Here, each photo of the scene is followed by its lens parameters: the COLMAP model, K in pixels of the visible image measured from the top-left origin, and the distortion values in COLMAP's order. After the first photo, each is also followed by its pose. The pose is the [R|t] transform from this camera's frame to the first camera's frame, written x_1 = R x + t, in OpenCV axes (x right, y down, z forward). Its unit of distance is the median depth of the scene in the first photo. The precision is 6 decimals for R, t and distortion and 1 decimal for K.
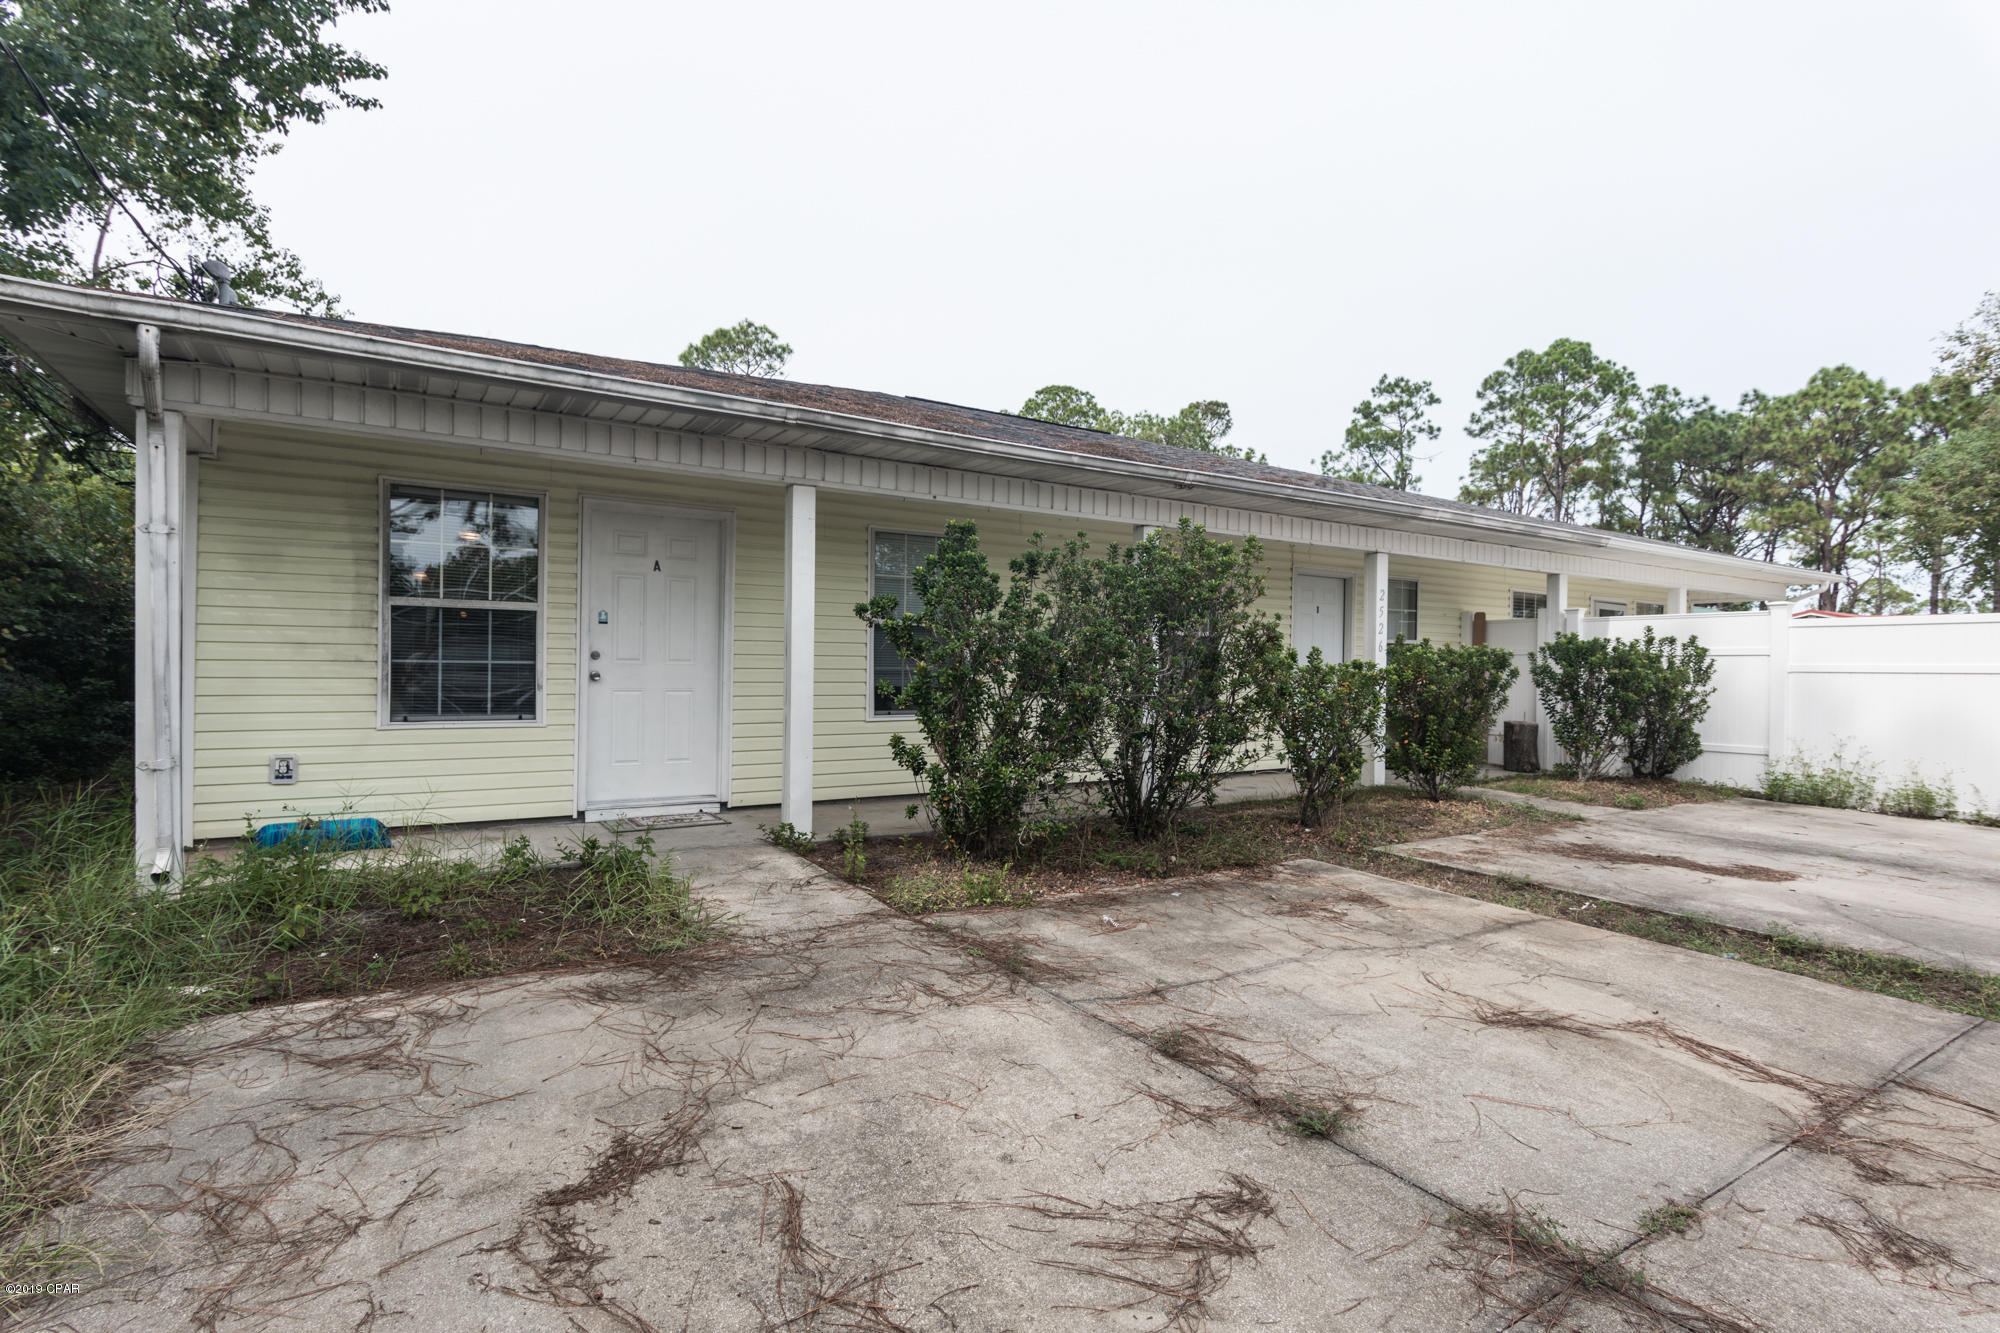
lens RADIAL K [[959.2, 0, 995.2], [0, 959.2, 668.1], [0, 0, 1]] dist [0.001821, -0.000478]
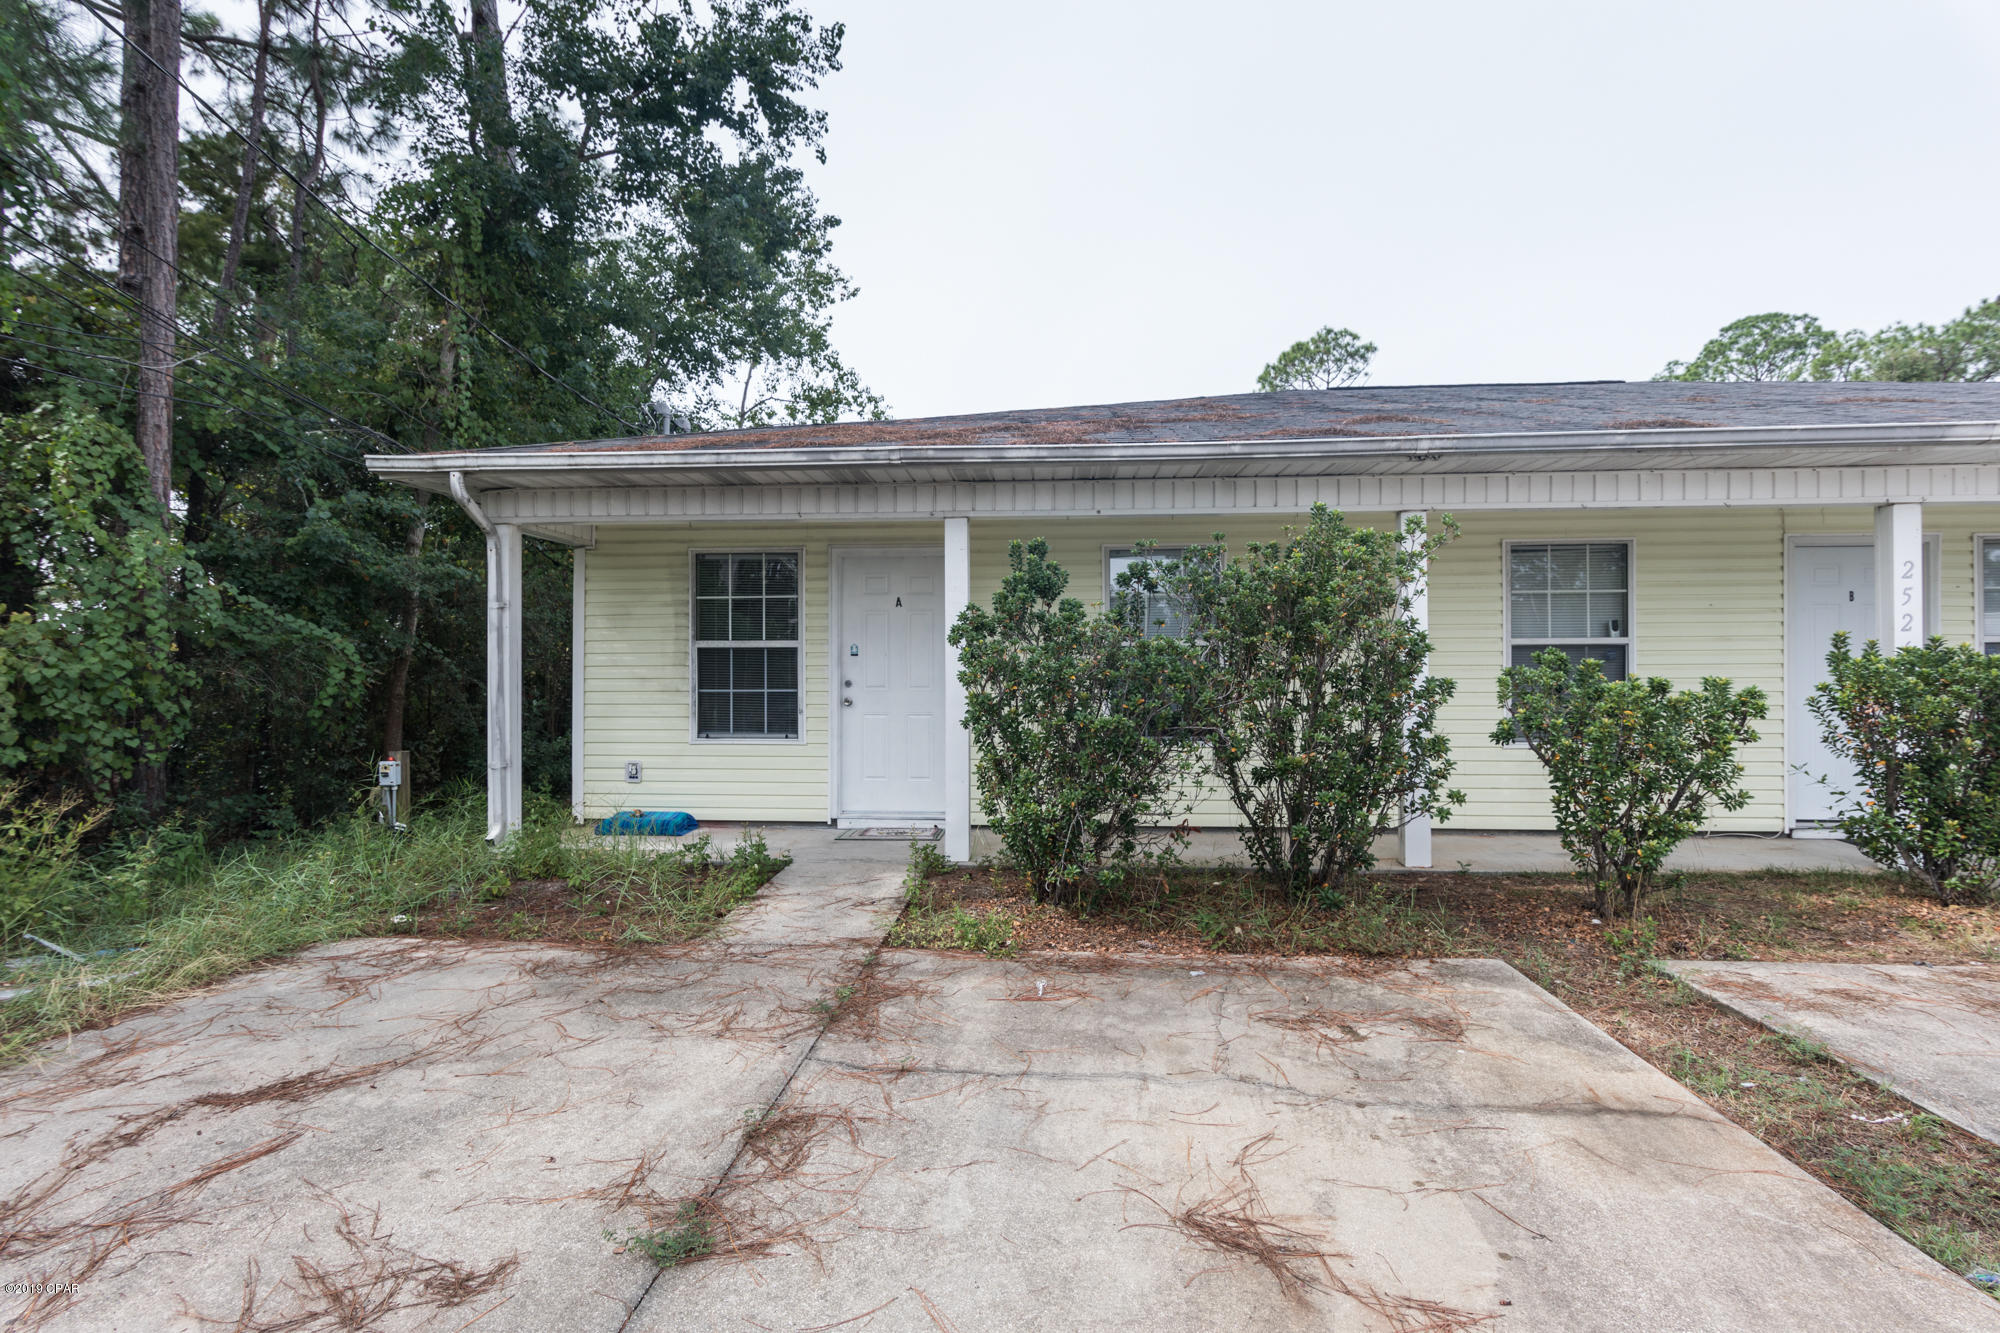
lens RADIAL K [[959.2, 0, 995.2], [0, 959.2, 668.1], [0, 0, 1]] dist [0.001821, -0.000478]
pose [[0.802849, -0.021036, -0.595812, 0.409937], [0.011231, 0.999734, -0.020163, -0.006770], [0.596077, 0.009496, 0.802871, 0.182237]]
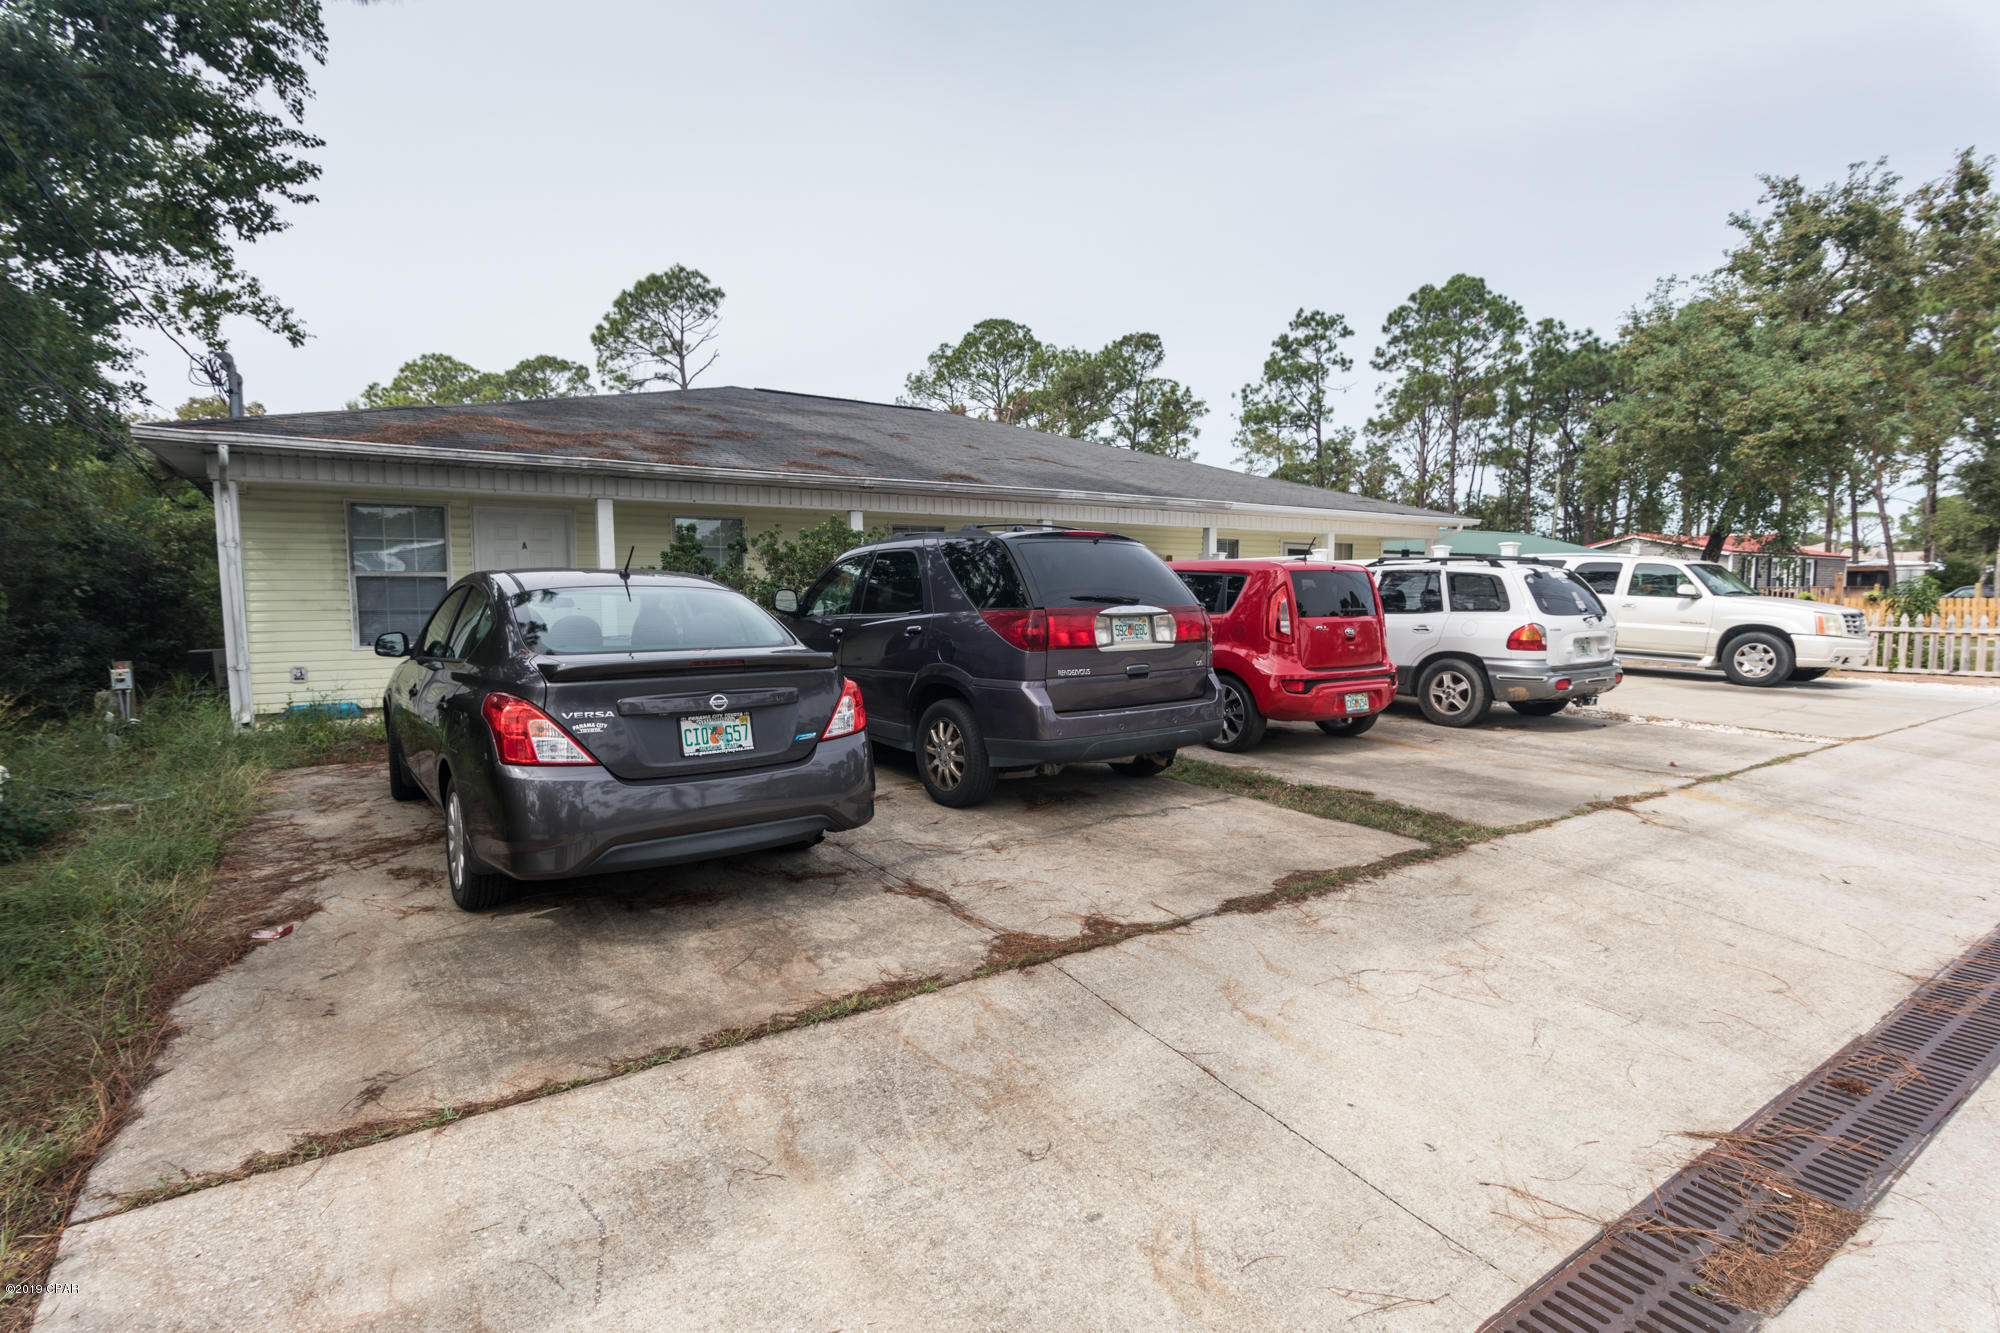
lens RADIAL K [[955.1, 0, 993.0], [0, 955.1, 666.8], [0, 0, 1]] dist [0.004148, -0.001324]
pose [[0.999394, -0.020981, 0.027789, 0.384660], [0.018861, 0.997045, 0.074469, -0.010276], [-0.029270, -0.073900, 0.996836, -0.630507]]
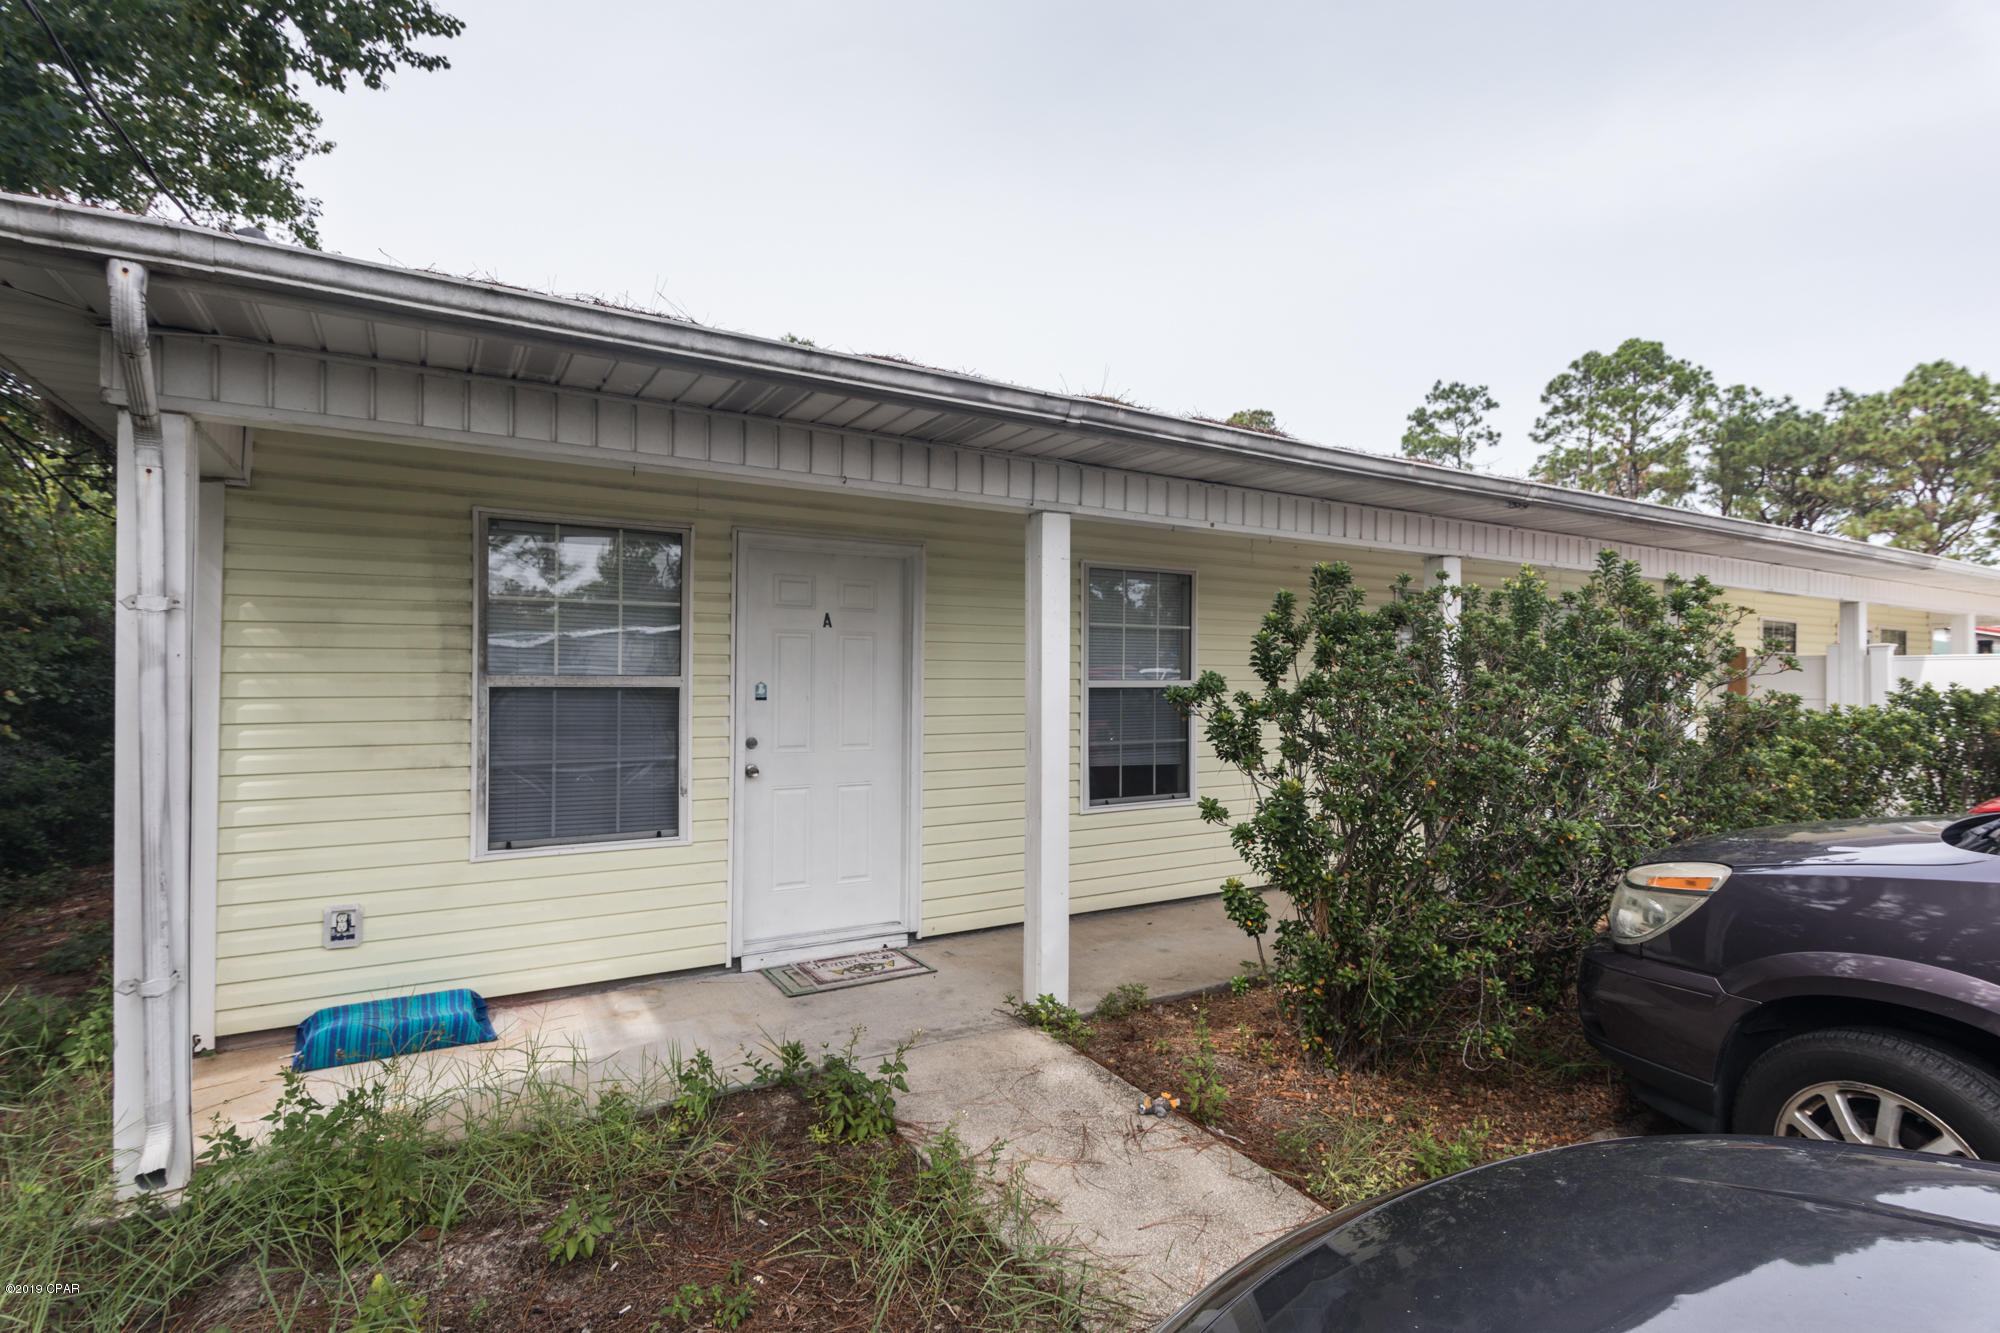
lens RADIAL K [[955.1, 0, 993.0], [0, 955.1, 666.8], [0, 0, 1]] dist [0.004148, -0.001324]
pose [[0.999479, -0.007922, -0.031301, -0.206598], [0.007476, 0.999869, -0.014365, -0.060381], [0.031410, 0.014123, 0.999407, 0.266312]]
